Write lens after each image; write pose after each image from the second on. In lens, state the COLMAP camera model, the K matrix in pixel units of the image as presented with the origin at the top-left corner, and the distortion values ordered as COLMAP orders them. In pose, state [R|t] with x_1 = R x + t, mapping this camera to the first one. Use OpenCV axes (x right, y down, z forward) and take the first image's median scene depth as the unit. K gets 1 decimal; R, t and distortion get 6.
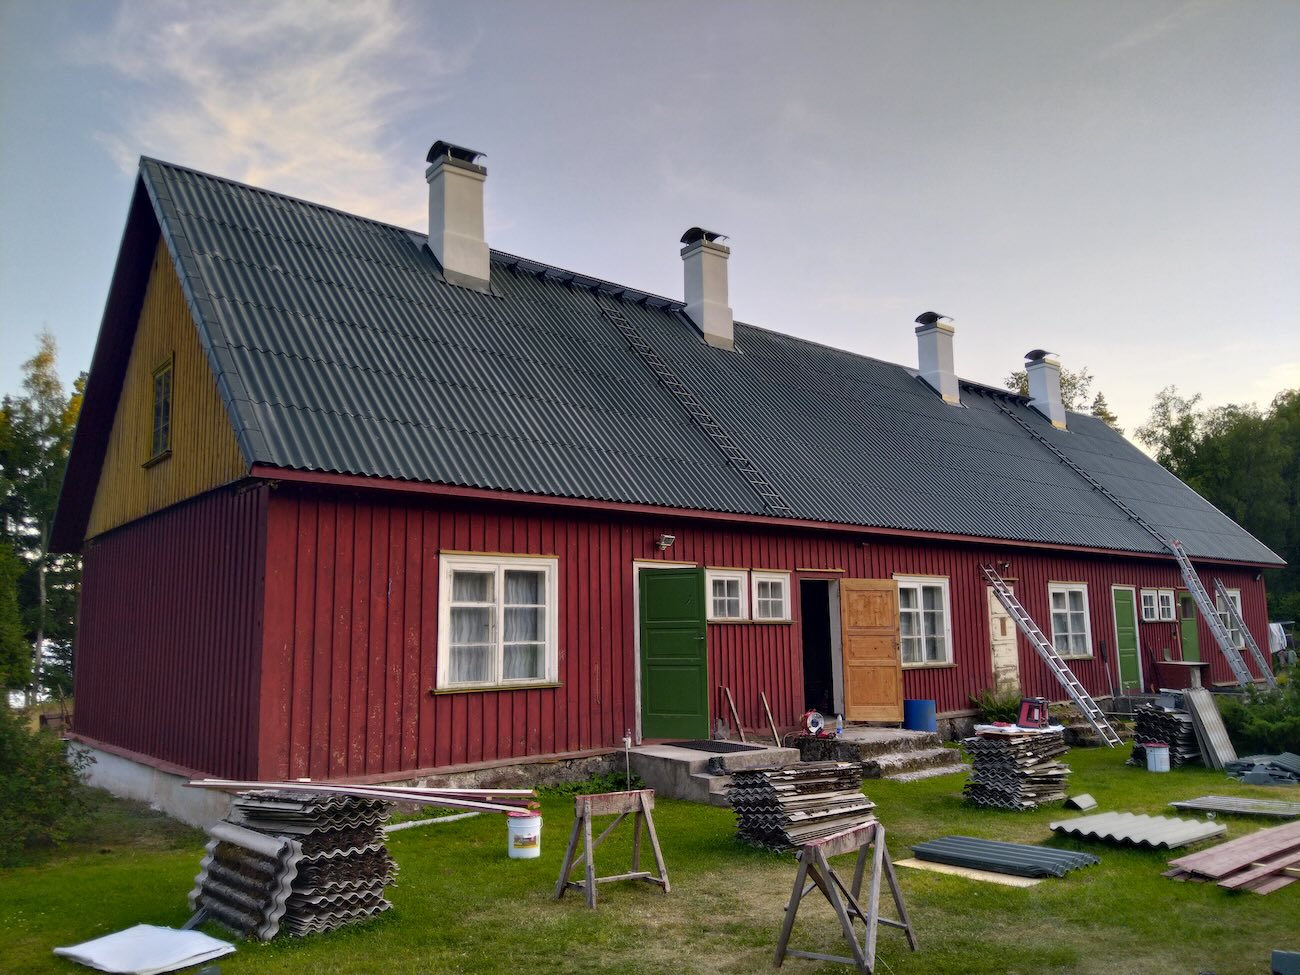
lens RADIAL K [[1014.7, 0, 647.8], [0, 1014.7, 484.5], [0, 0, 1]] dist [0.045674, -0.022840]
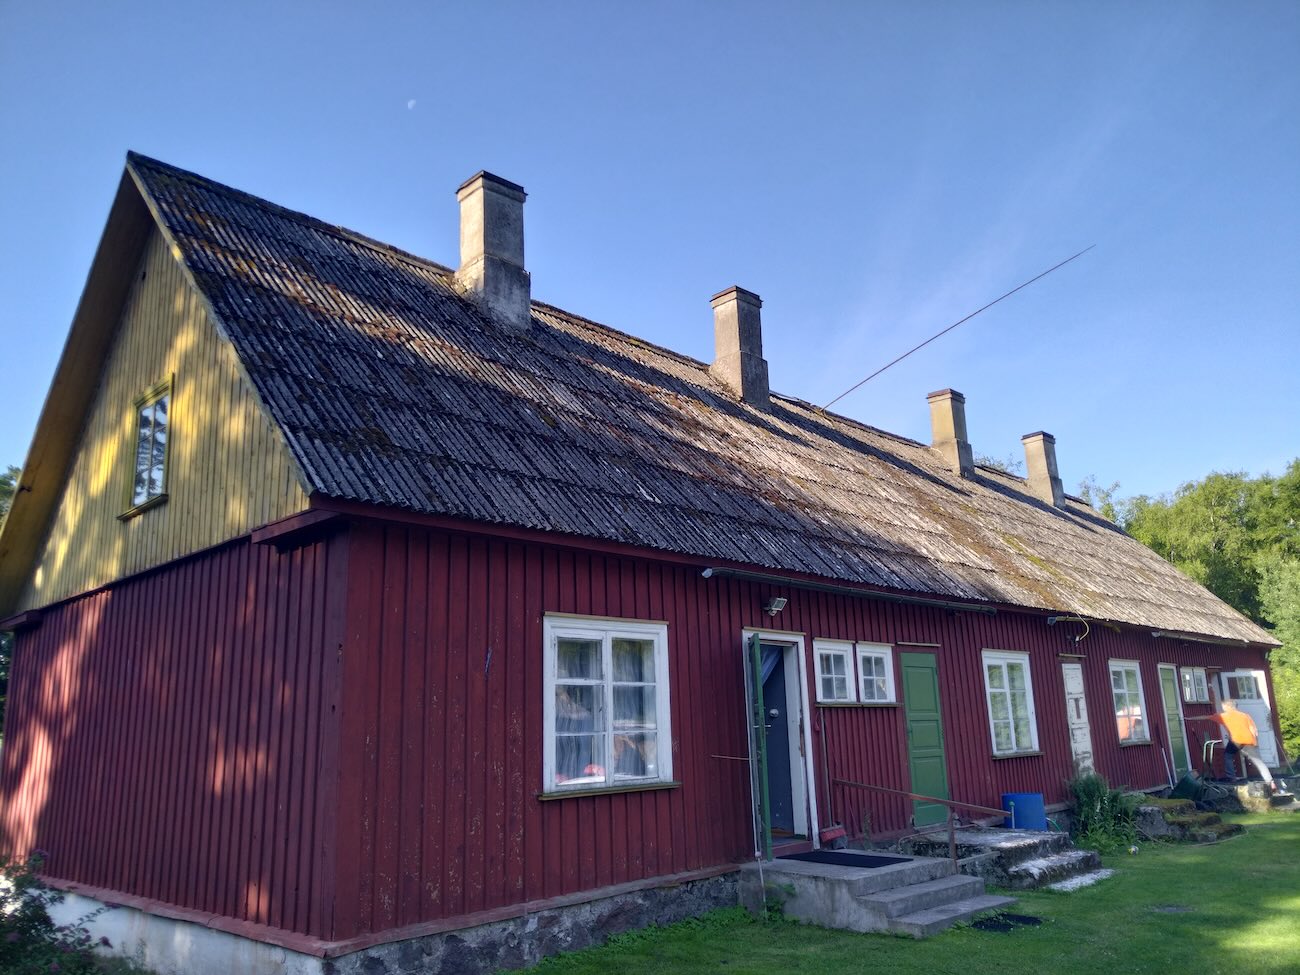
lens RADIAL K [[1014.7, 0, 653.6], [0, 1014.7, 489.7], [0, 0, 1]] dist [0.045674, -0.022840]
pose [[0.995400, 0.003578, 0.095738, -0.181838], [0.004748, 0.996232, -0.086595, 0.036211], [-0.095687, 0.086651, 0.991633, 0.190781]]
